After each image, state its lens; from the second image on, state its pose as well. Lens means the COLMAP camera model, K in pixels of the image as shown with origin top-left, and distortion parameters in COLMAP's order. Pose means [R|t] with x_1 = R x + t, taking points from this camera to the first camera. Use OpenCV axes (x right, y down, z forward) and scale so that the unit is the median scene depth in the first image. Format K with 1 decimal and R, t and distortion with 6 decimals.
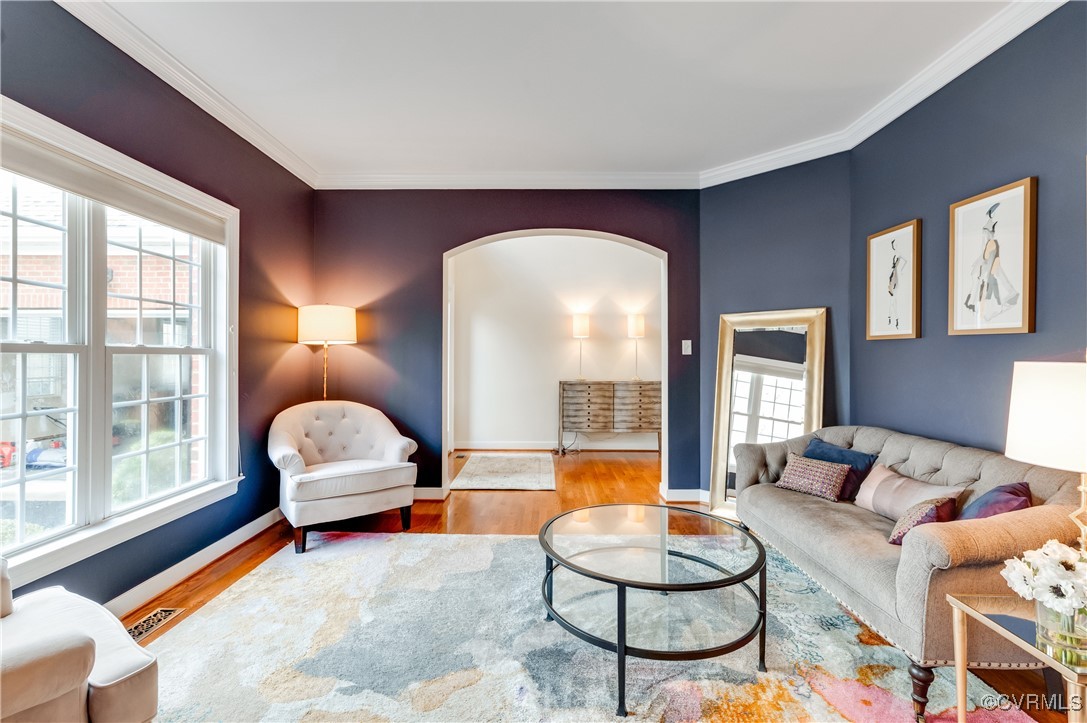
lens RADIAL K [[485.6, 0, 540.2], [0, 485.6, 359.5], [0, 0, 1]] dist [0.005761, -0.002329]
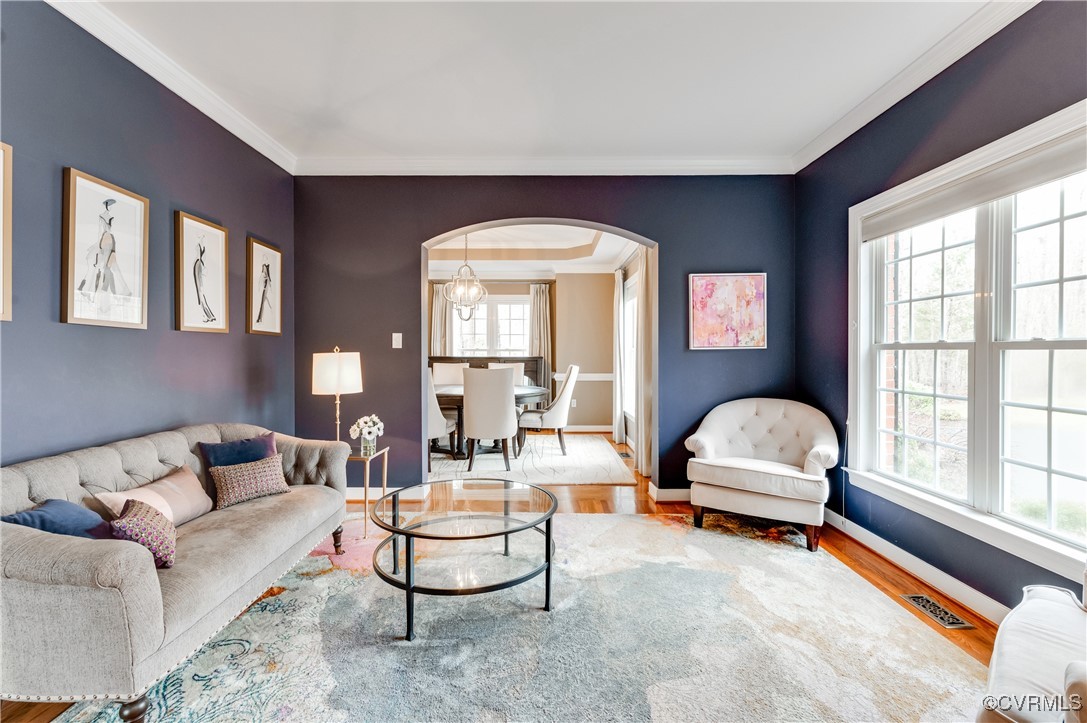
lens RADIAL K [[485.6, 0, 544.0], [0, 485.6, 358.5], [0, 0, 1]] dist [0.005761, -0.002329]
pose [[-0.999978, -0.003426, -0.005717, 0.035818], [-0.003510, 0.999885, 0.014765, -0.004752], [0.005665, 0.014785, -0.999875, 2.002715]]
